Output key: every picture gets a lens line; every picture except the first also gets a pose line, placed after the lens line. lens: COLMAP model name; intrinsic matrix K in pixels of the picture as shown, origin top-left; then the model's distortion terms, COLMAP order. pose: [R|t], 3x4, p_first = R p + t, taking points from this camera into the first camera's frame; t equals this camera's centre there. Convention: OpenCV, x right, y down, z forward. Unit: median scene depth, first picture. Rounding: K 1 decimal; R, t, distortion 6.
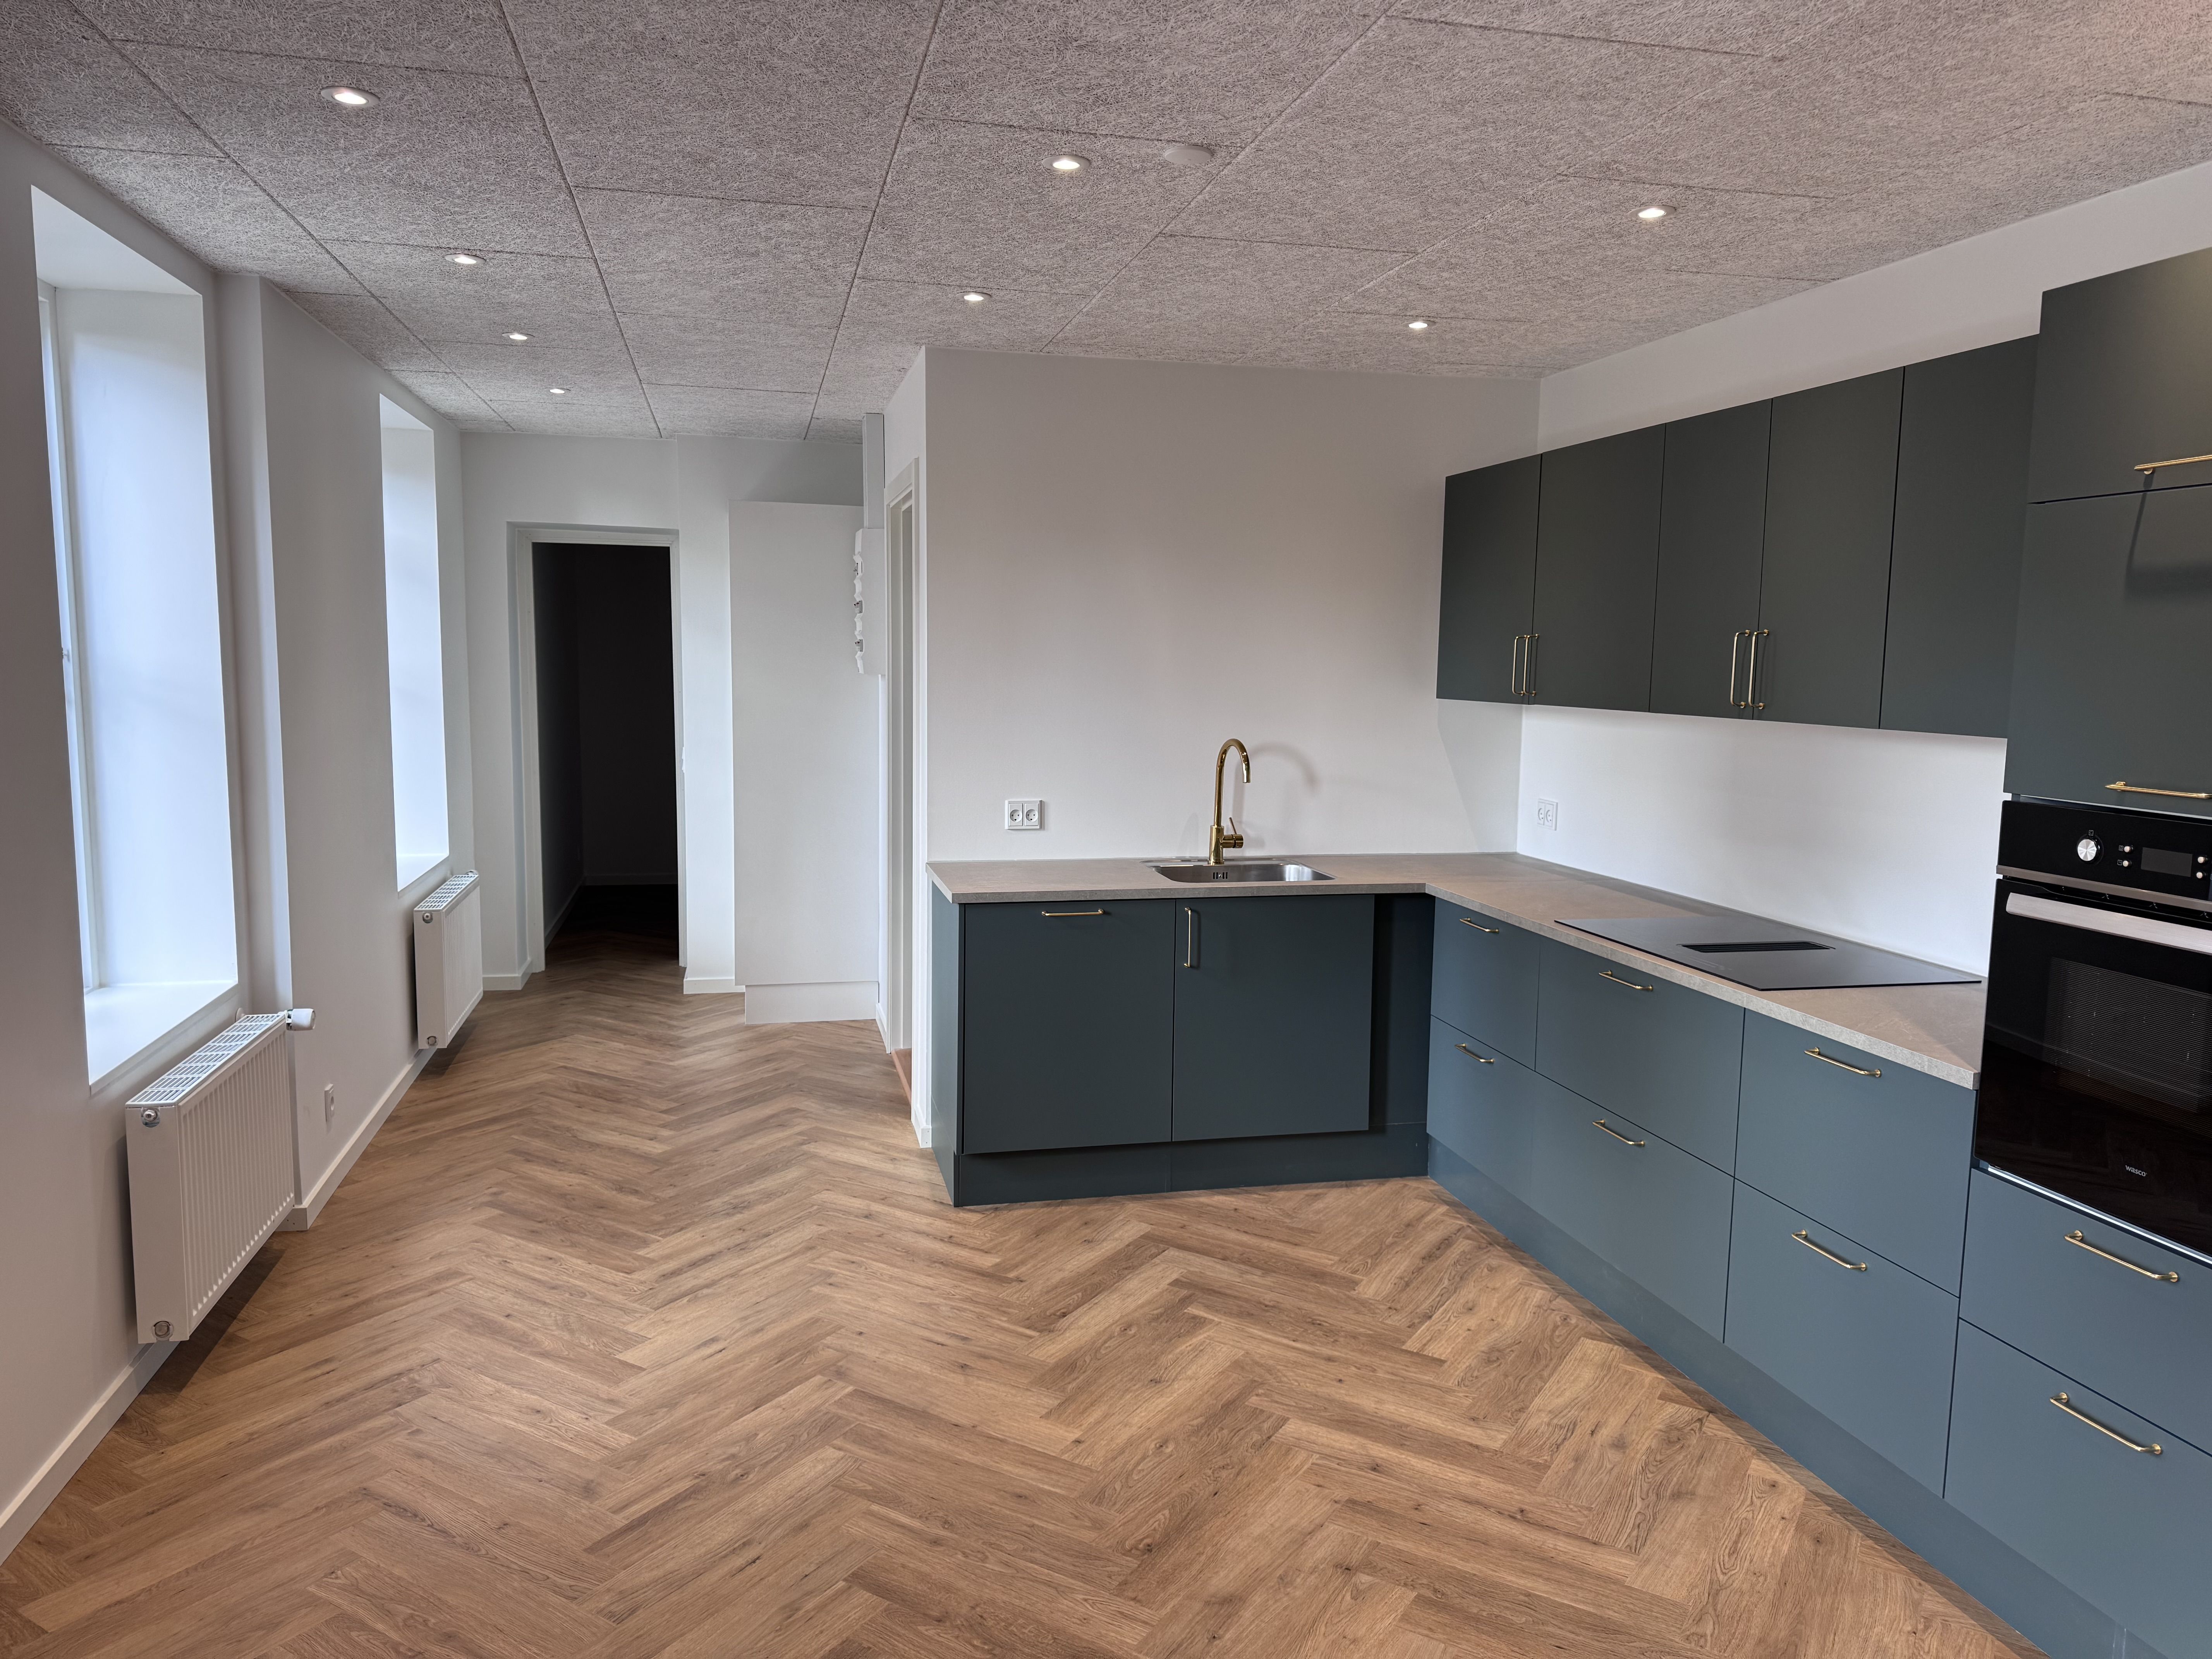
lens RADIAL K [[1567.8, 0, 1095.7], [0, 1567.8, 827.9], [0, 0, 1]] dist [0.069299, -0.093404]
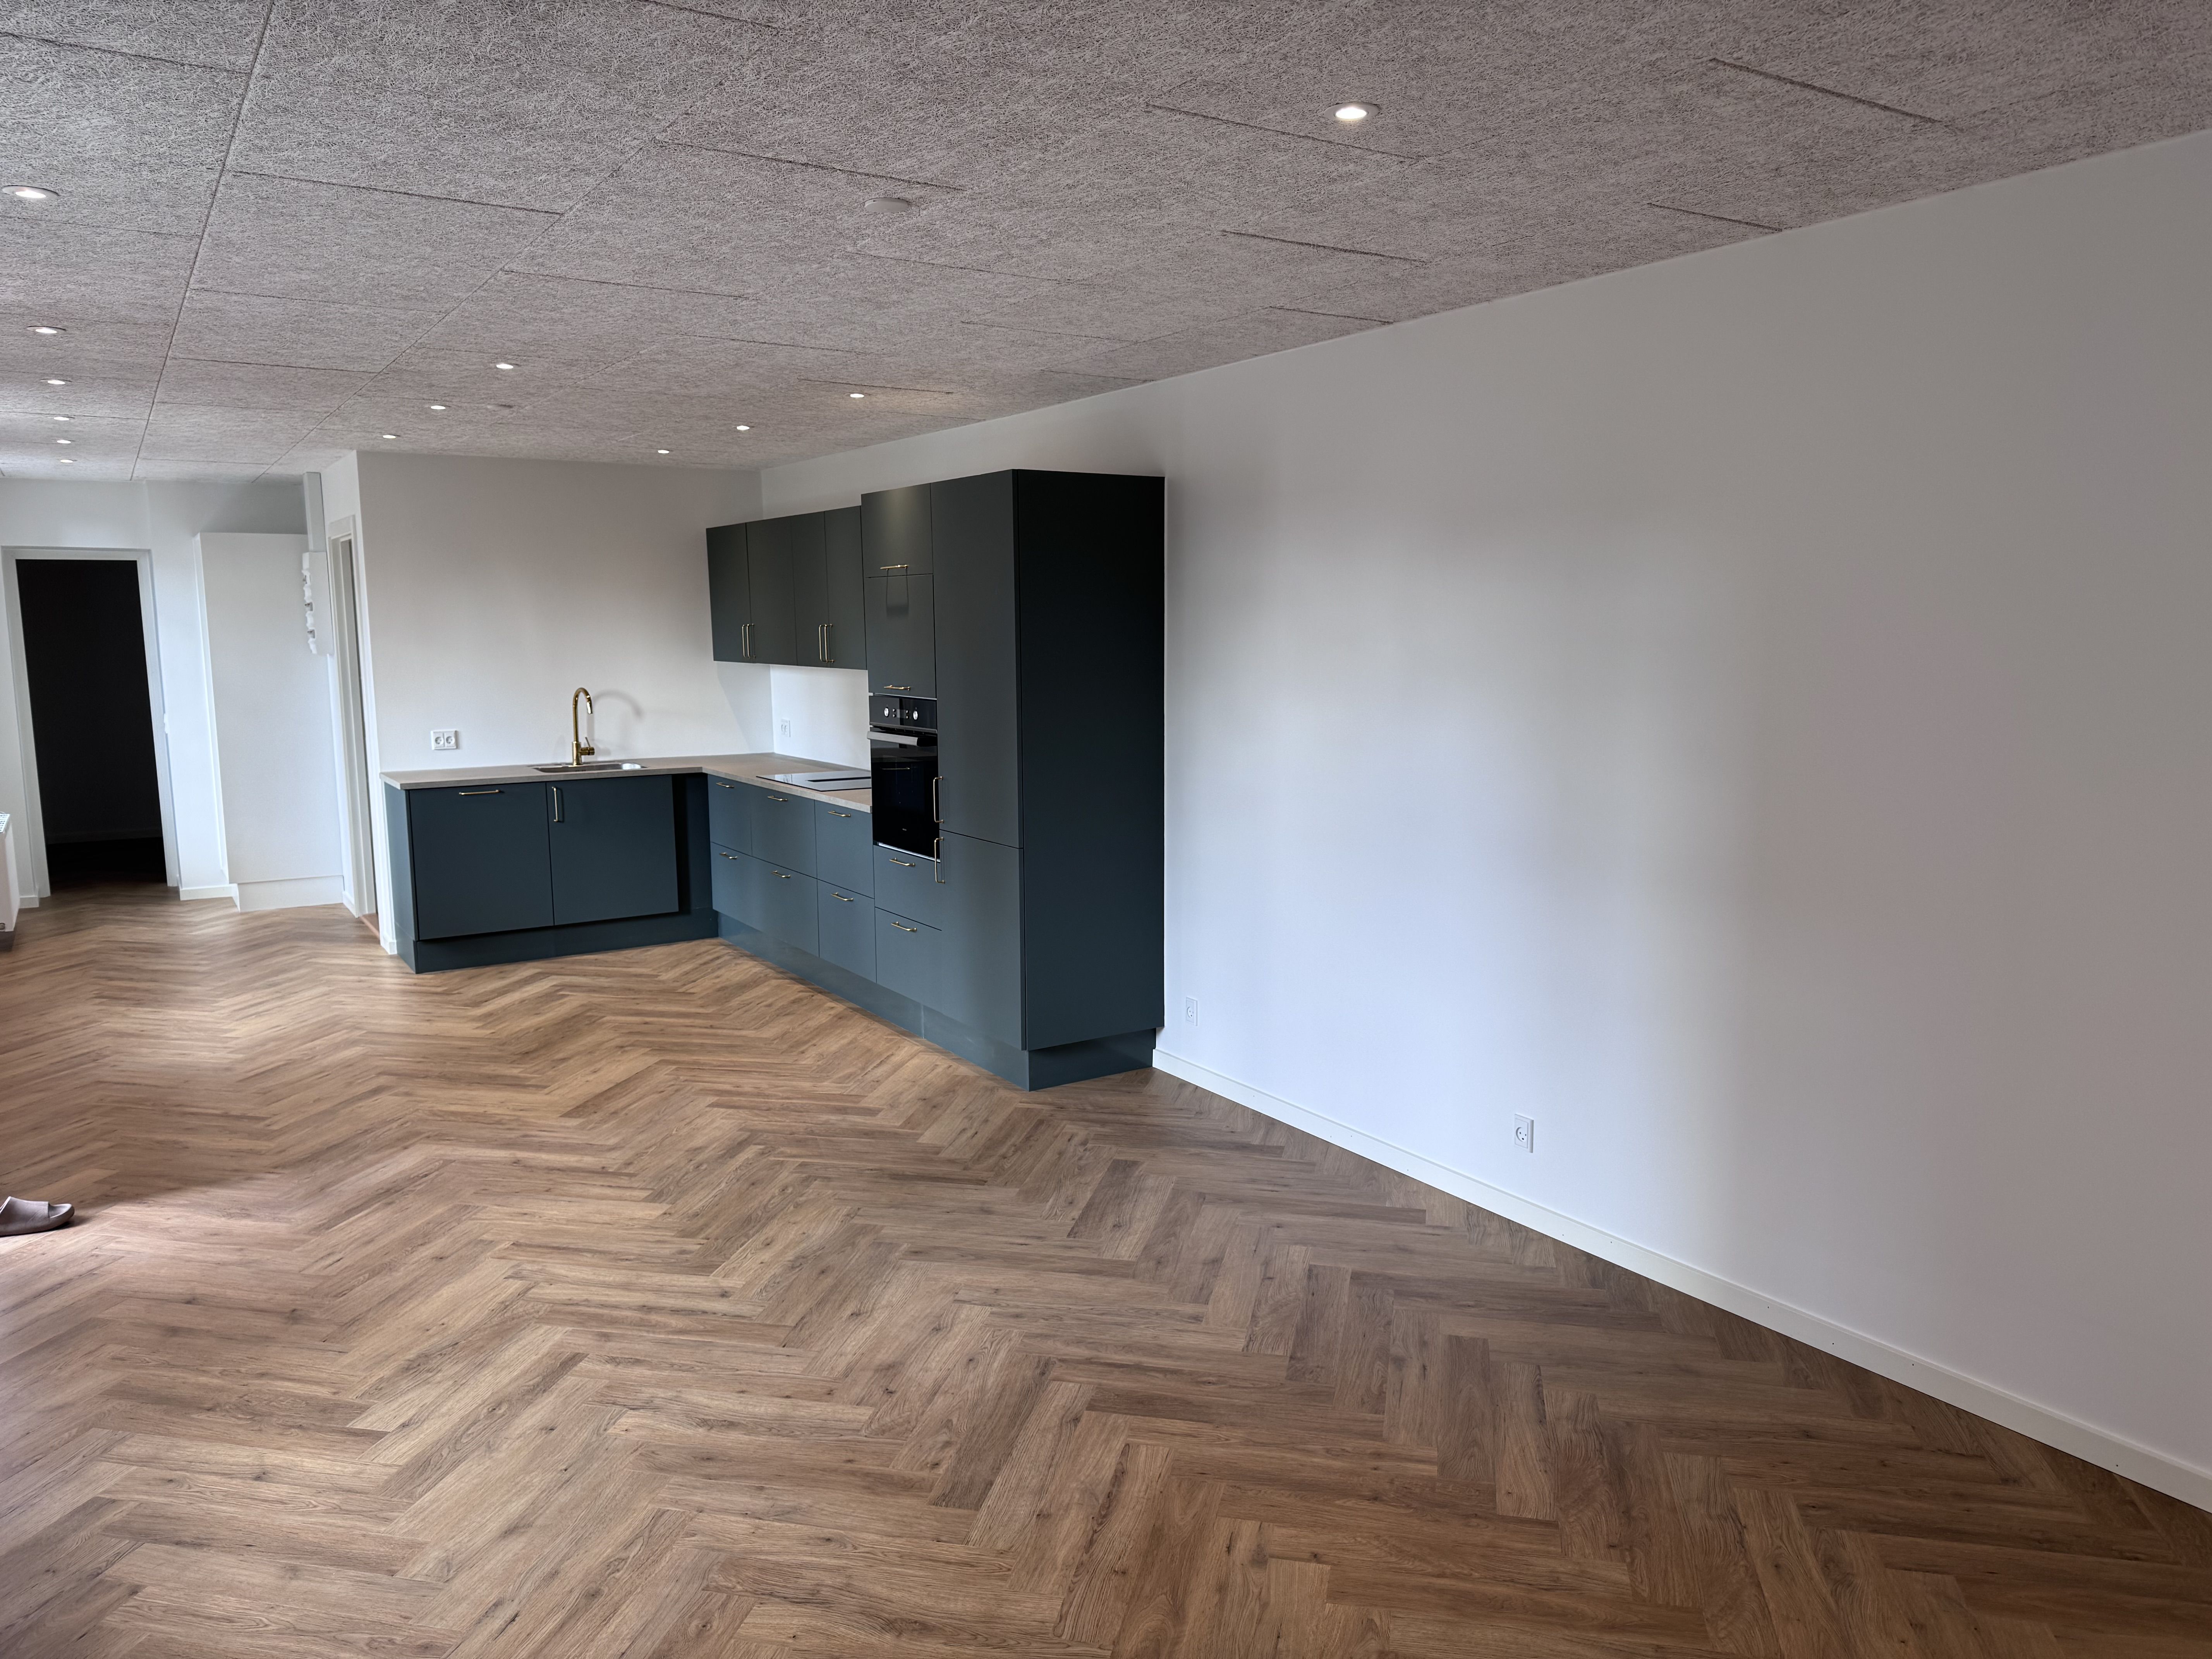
lens RADIAL K [[1513.0, 0, 1161.0], [0, 1513.0, 825.7], [0, 0, 1]] dist [0.001451, -0.020448]
pose [[0.924896, -0.067964, 0.374097, 0.058830], [0.058561, 0.997618, 0.036457, 0.082969], [-0.375684, -0.011812, 0.926673, -0.899979]]
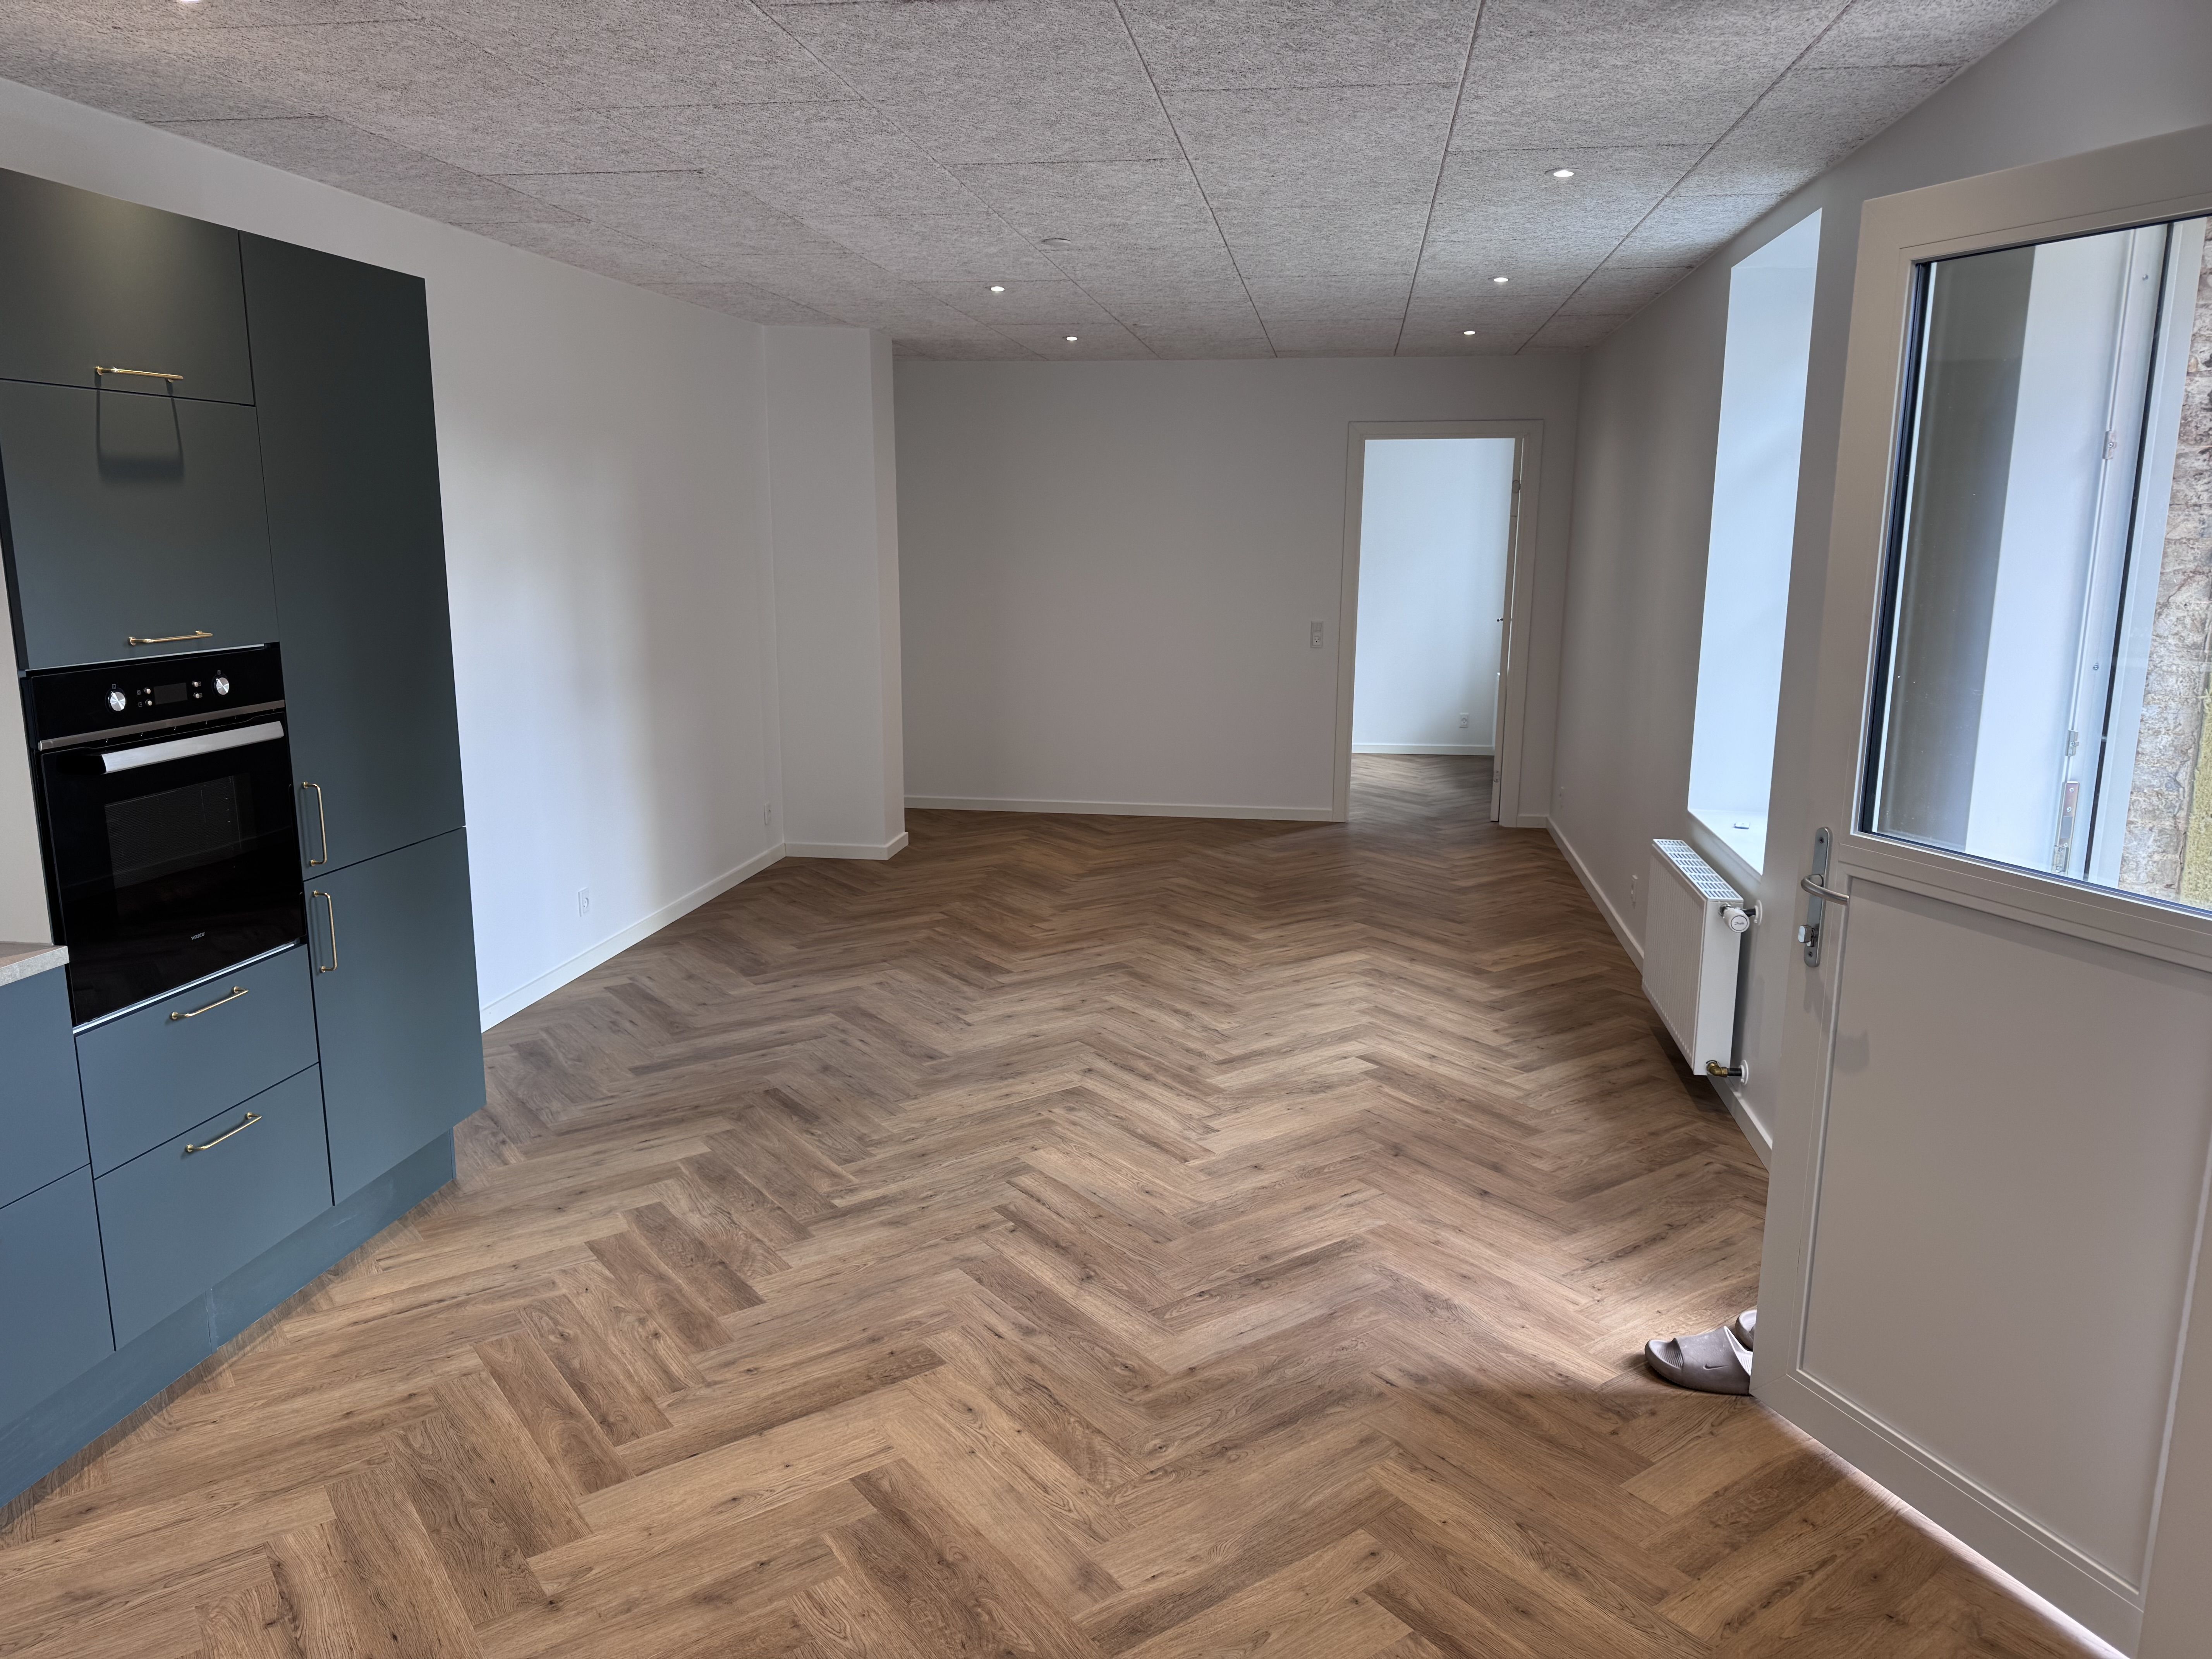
lens RADIAL K [[1567.8, 0, 1095.7], [0, 1567.8, 827.9], [0, 0, 1]] dist [0.069299, -0.093404]
pose [[-0.928712, -0.089163, 0.359923, -0.276674], [0.023967, 0.954195, 0.298223, -0.135439], [-0.370027, 0.285589, -0.884036, 1.074239]]
